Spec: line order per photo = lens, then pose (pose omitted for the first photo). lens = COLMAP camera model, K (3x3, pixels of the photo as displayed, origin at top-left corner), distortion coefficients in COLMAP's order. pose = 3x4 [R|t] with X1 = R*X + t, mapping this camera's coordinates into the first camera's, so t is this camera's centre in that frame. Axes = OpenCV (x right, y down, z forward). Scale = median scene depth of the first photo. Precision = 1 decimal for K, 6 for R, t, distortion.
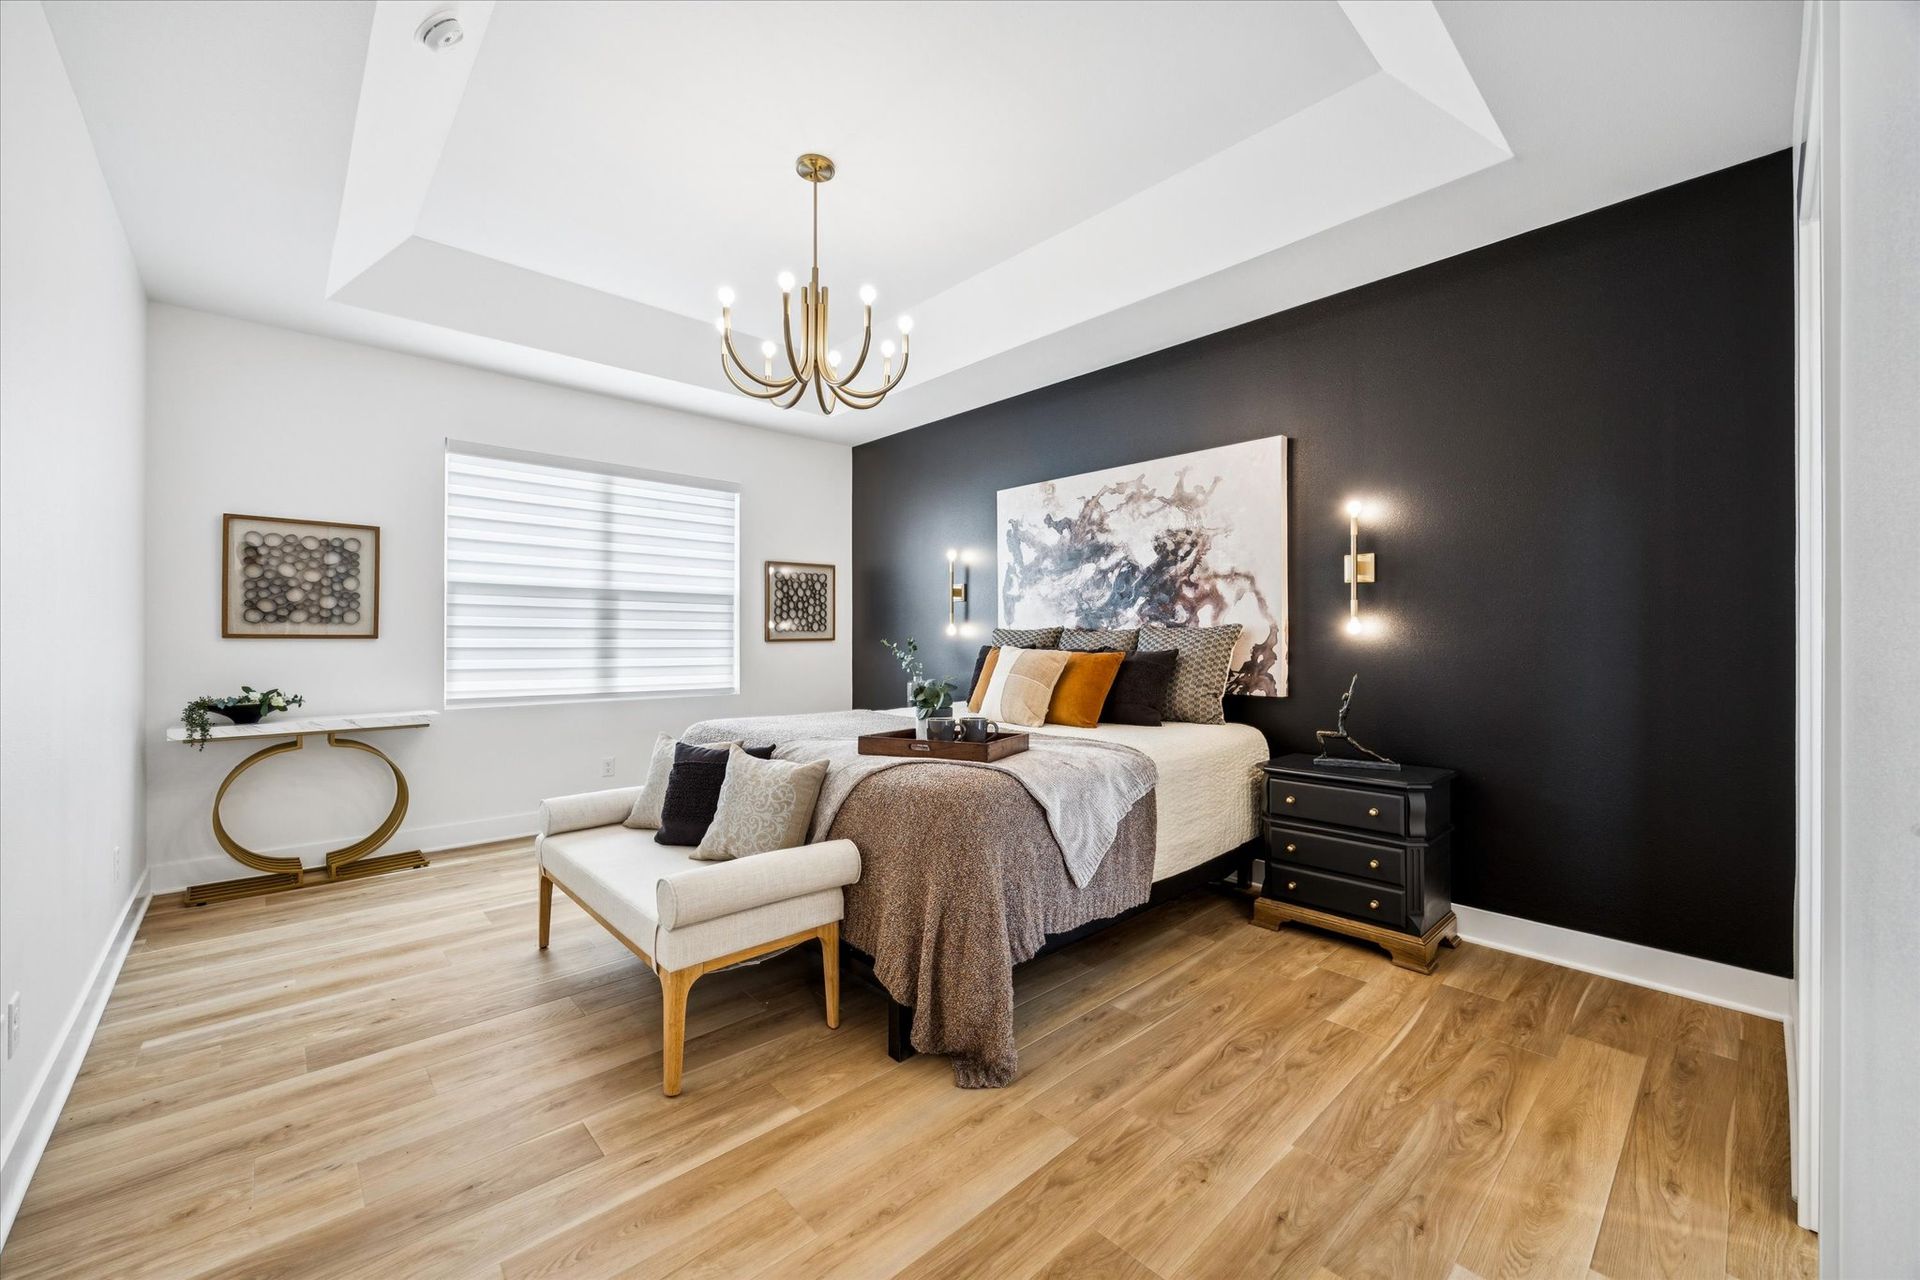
lens RADIAL K [[761.0, 0, 988.0], [0, 761.0, 646.3], [0, 0, 1]] dist [0.000053, -0.000064]
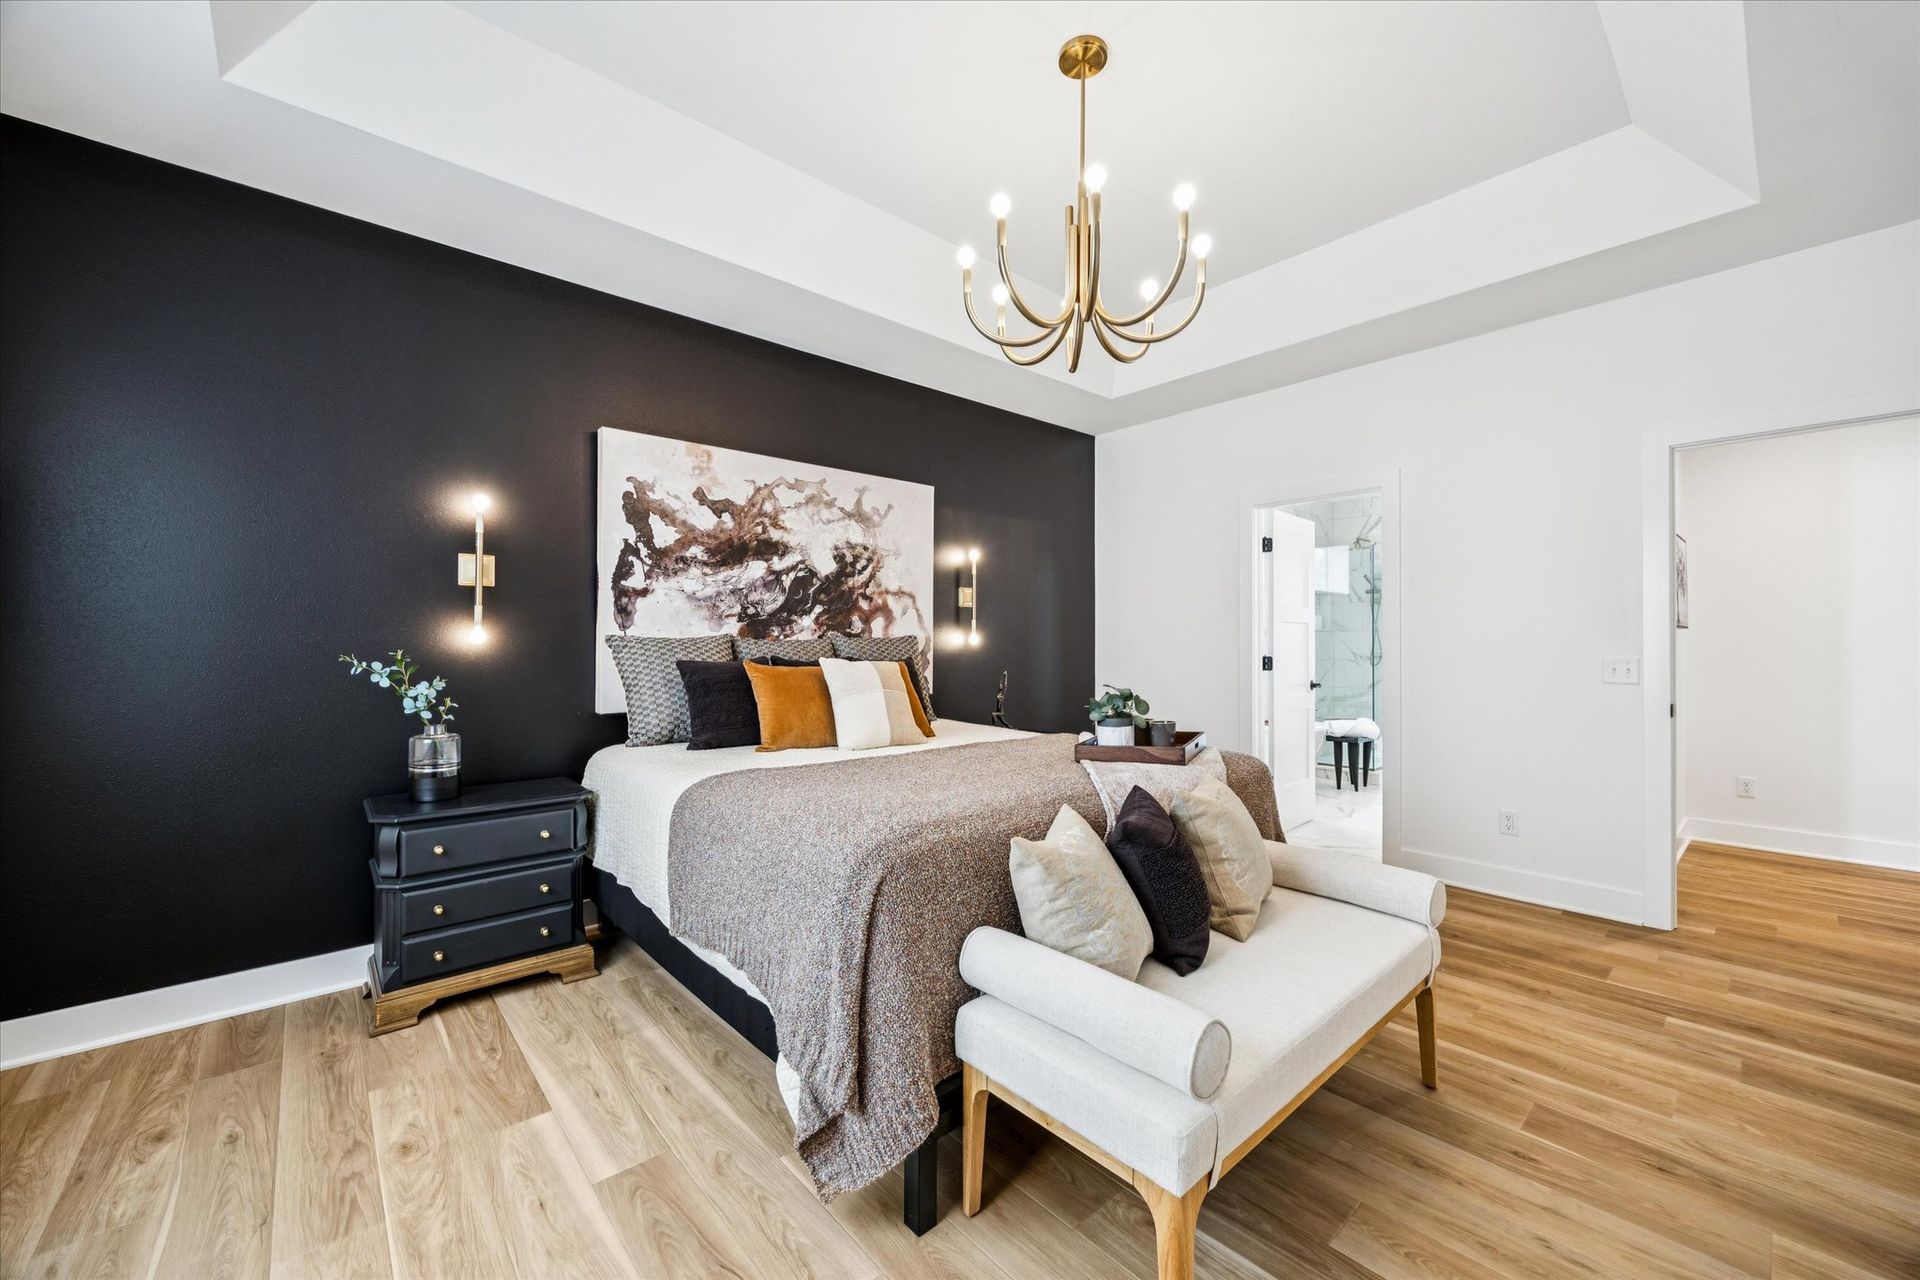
lens RADIAL K [[759.4, 0, 951.8], [0, 759.4, 640.2], [0, 0, 1]] dist [-0.000426, 0.000027]
pose [[0.038695, 0.002847, 0.999247, -0.782936], [0.010942, 0.999935, -0.003273, -0.016281], [-0.999191, 0.011060, 0.038661, 0.830030]]
